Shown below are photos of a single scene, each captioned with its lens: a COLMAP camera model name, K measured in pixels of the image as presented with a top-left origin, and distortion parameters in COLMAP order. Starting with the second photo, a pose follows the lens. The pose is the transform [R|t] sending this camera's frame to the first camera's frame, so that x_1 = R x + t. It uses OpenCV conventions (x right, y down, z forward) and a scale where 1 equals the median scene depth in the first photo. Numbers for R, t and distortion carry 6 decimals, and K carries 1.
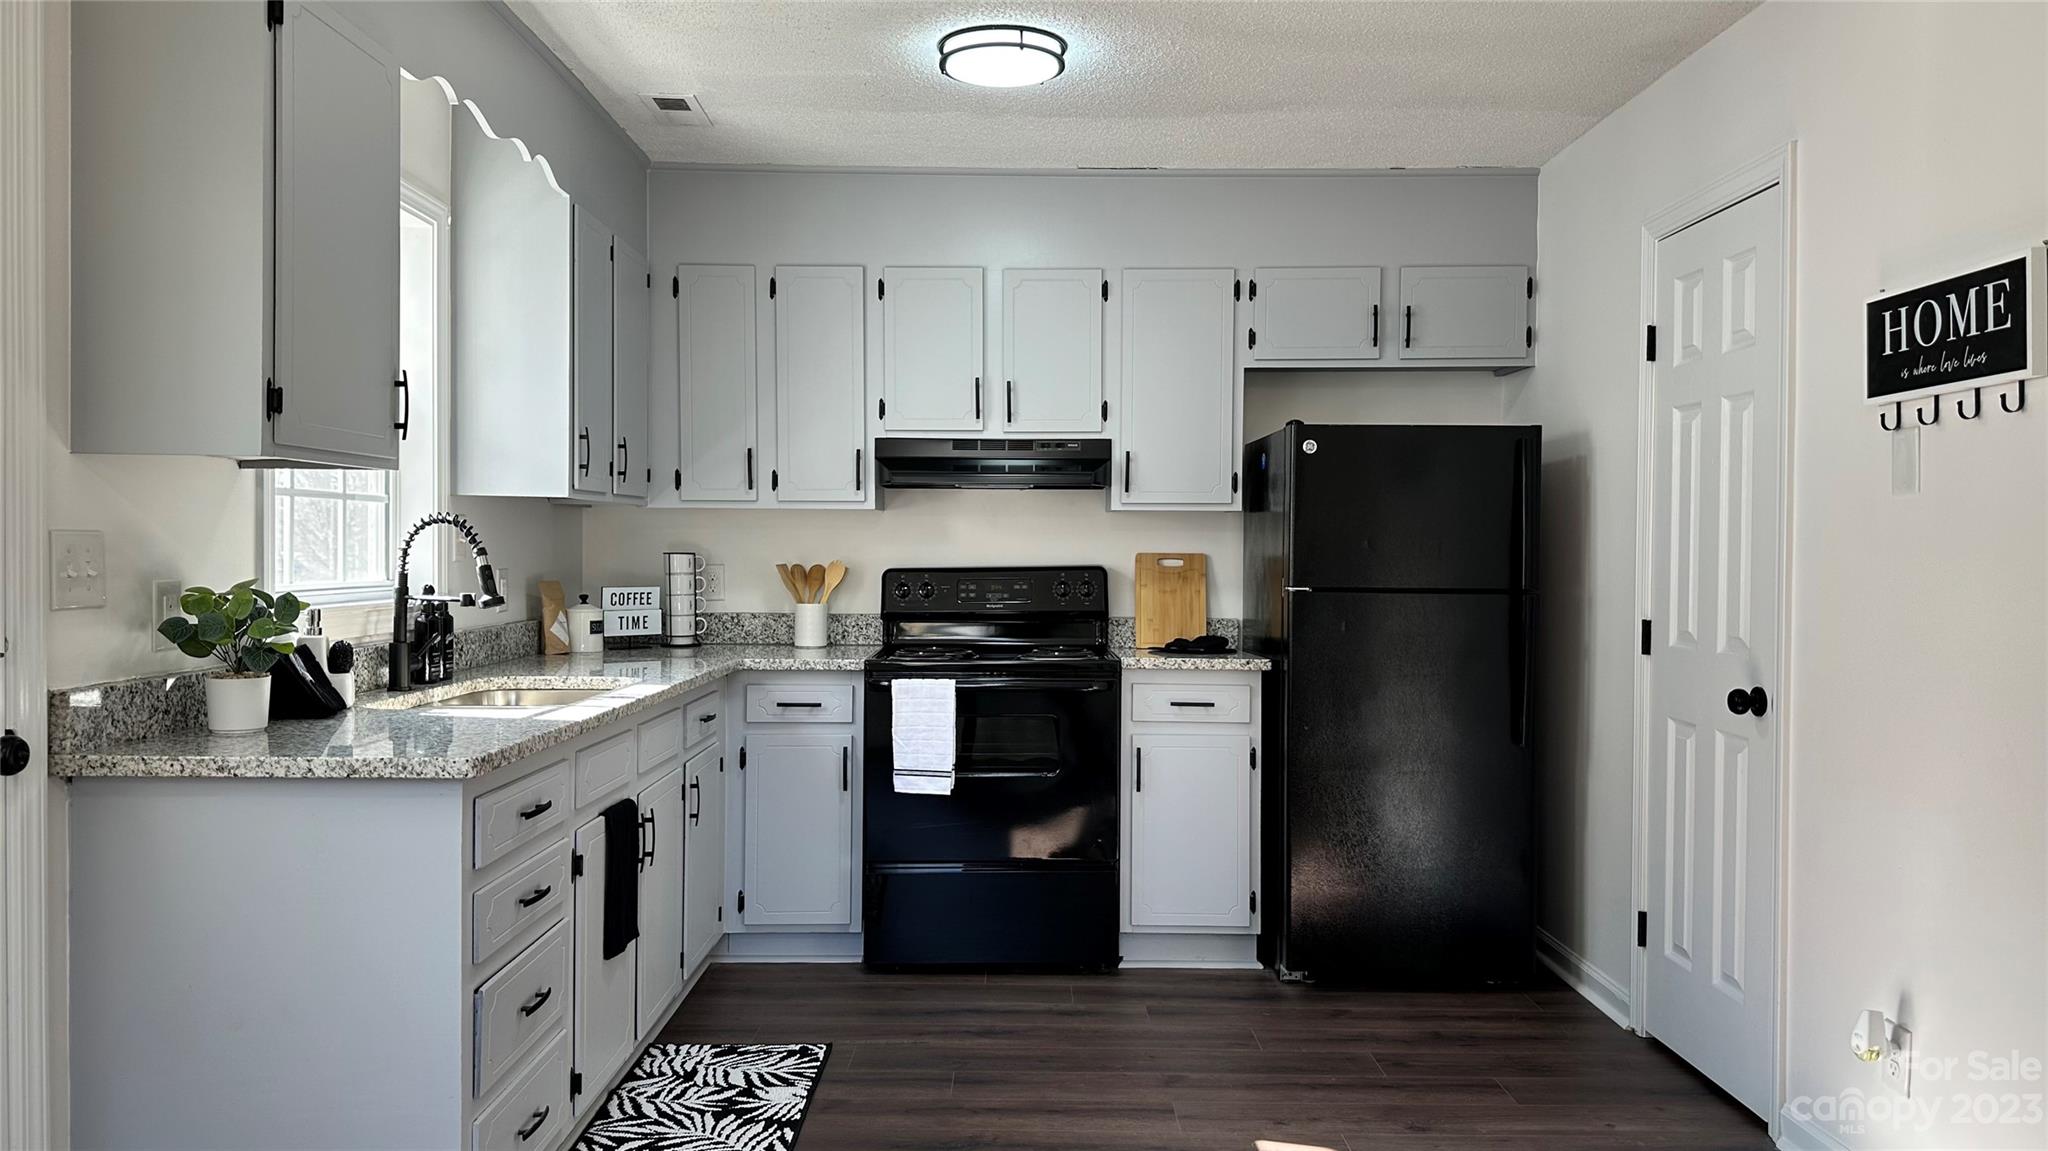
lens RADIAL K [[1442.0, 0, 1012.8], [0, 1442.0, 567.0], [0, 0, 1]] dist [0.062641, -0.057974]
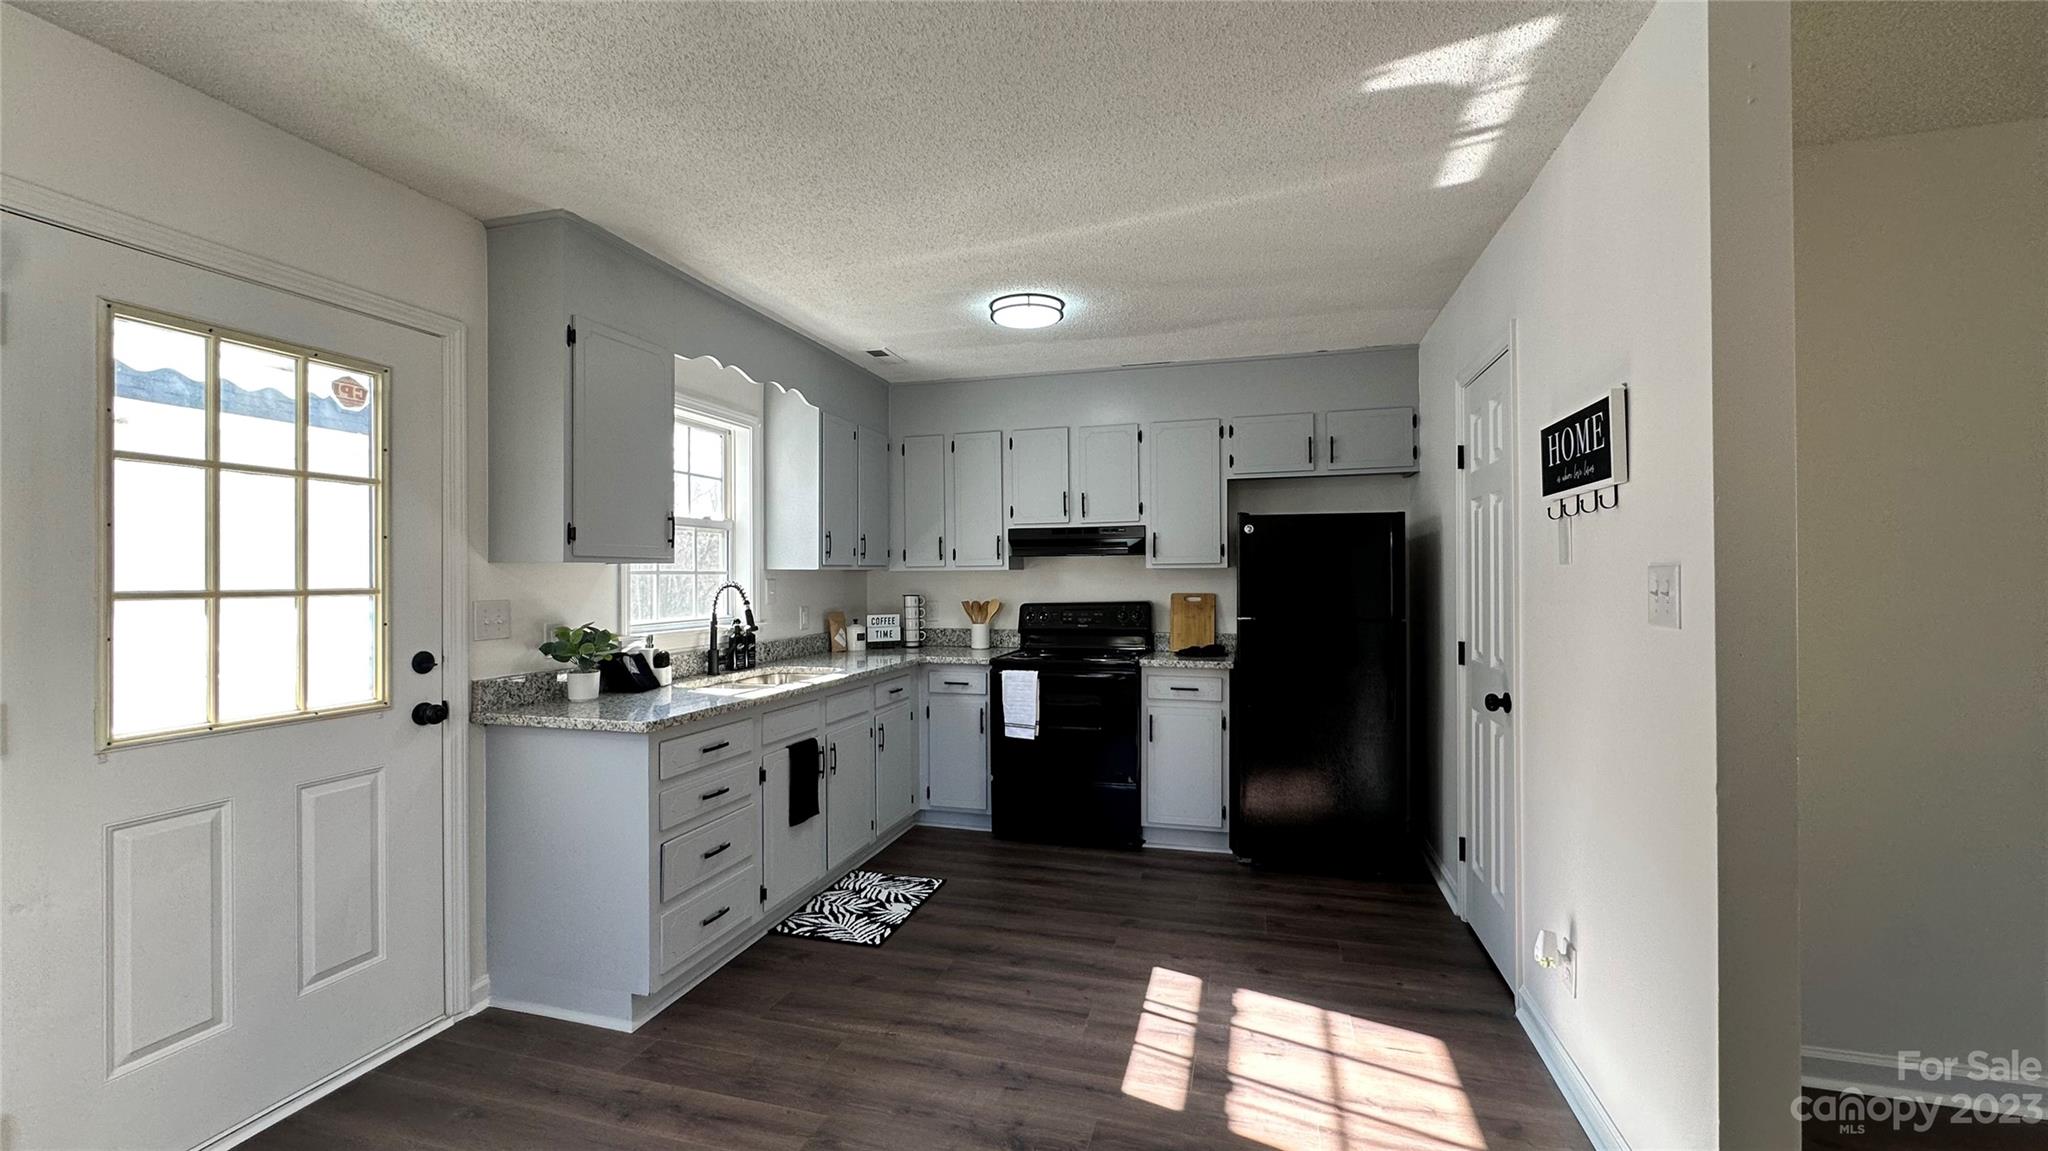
lens RADIAL K [[816.3, 0, 1014.1], [0, 816.3, 575.7], [0, 0, 1]] dist [-0.000811, 0.001611]
pose [[0.960637, -0.012225, -0.277537, 0.220613], [0.008194, 0.999843, -0.015681, -0.021482], [0.277686, 0.012789, 0.960587, 0.068329]]
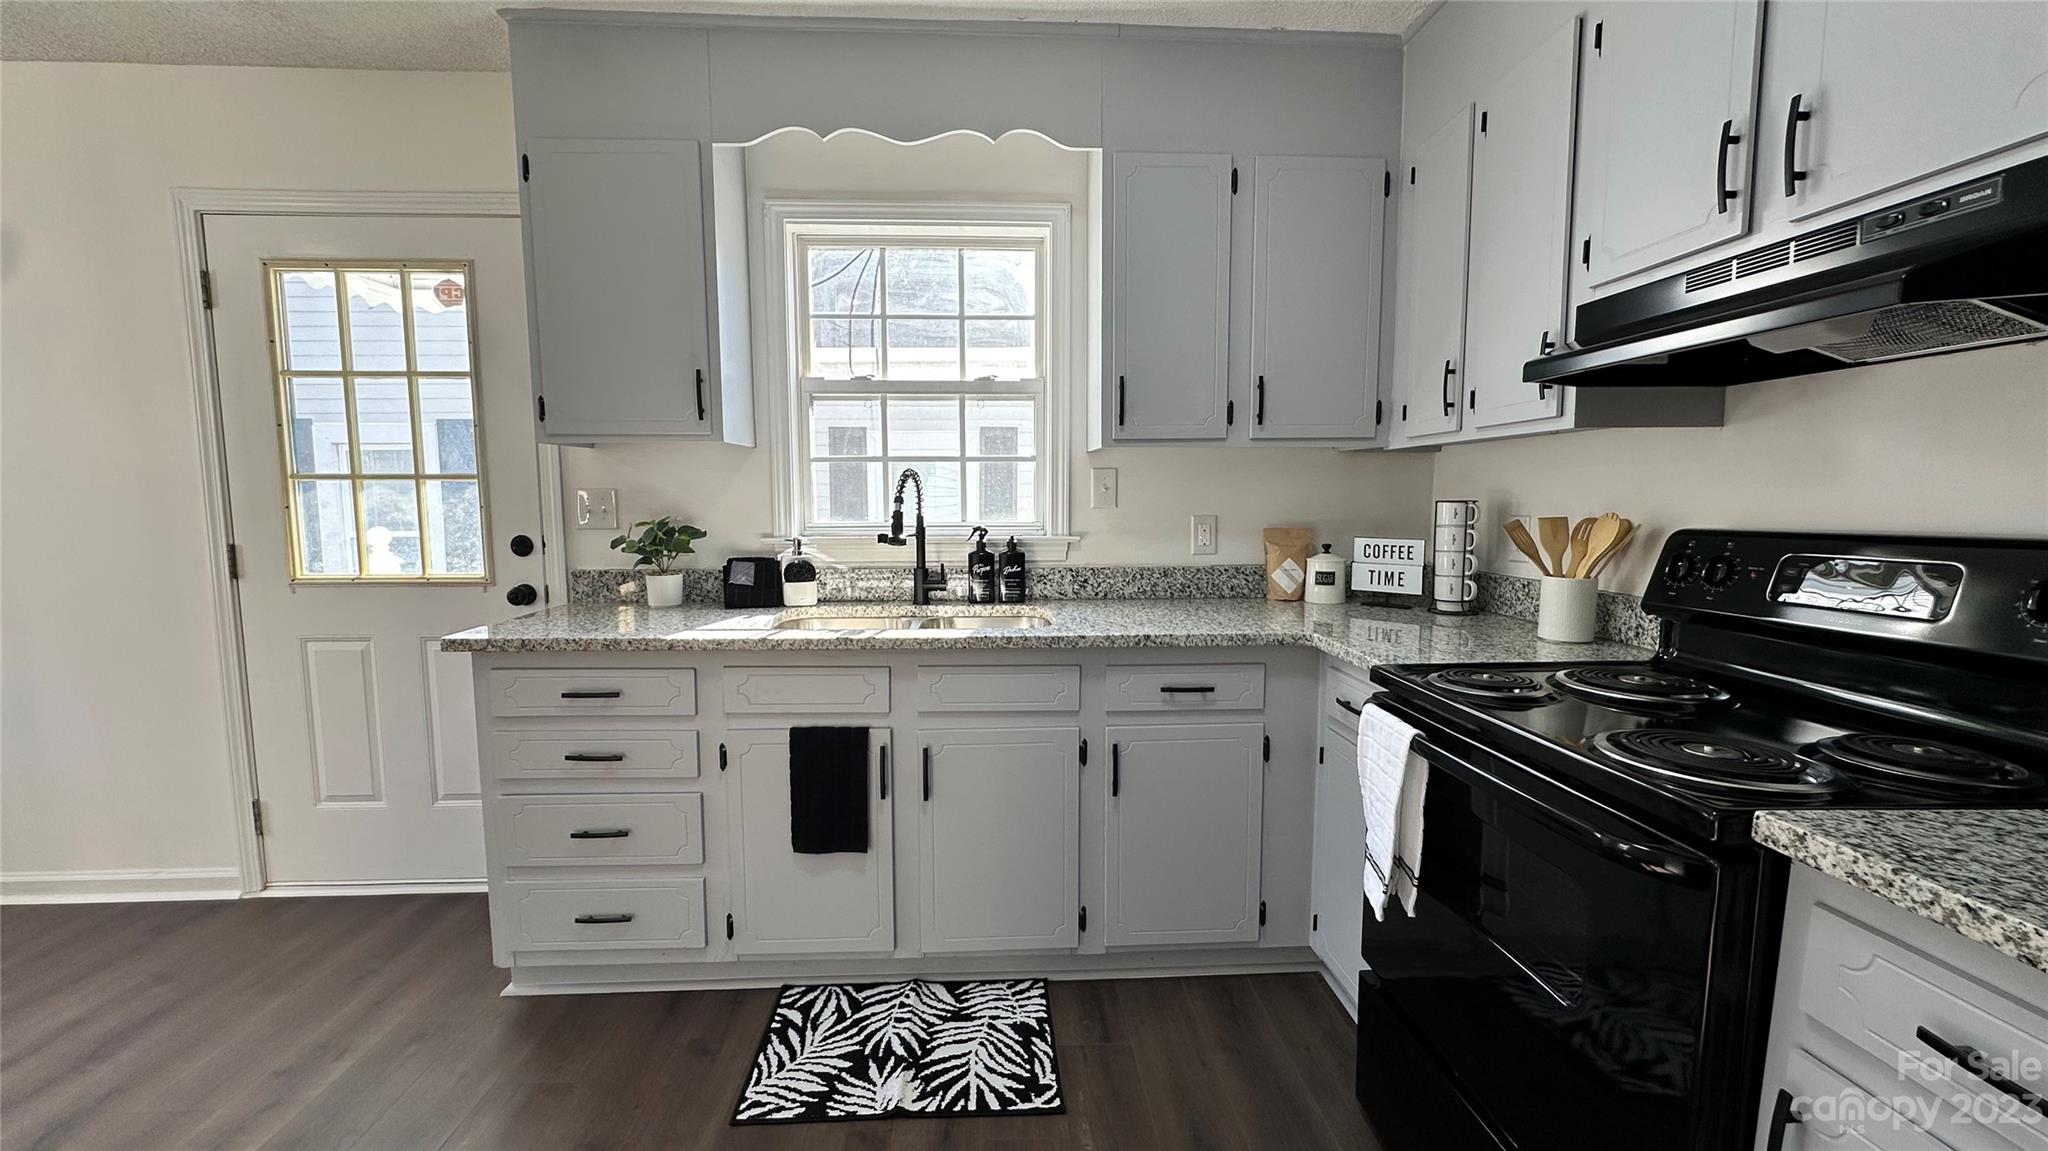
lens RADIAL K [[816.3, 0, 1018.0], [0, 816.3, 576.3], [0, 0, 1]] dist [-0.000811, 0.001611]
pose [[0.052289, 0.092600, -0.994330, 0.283761], [-0.010619, 0.995687, 0.092168, -0.008975], [0.998576, 0.005739, 0.053047, 0.901927]]
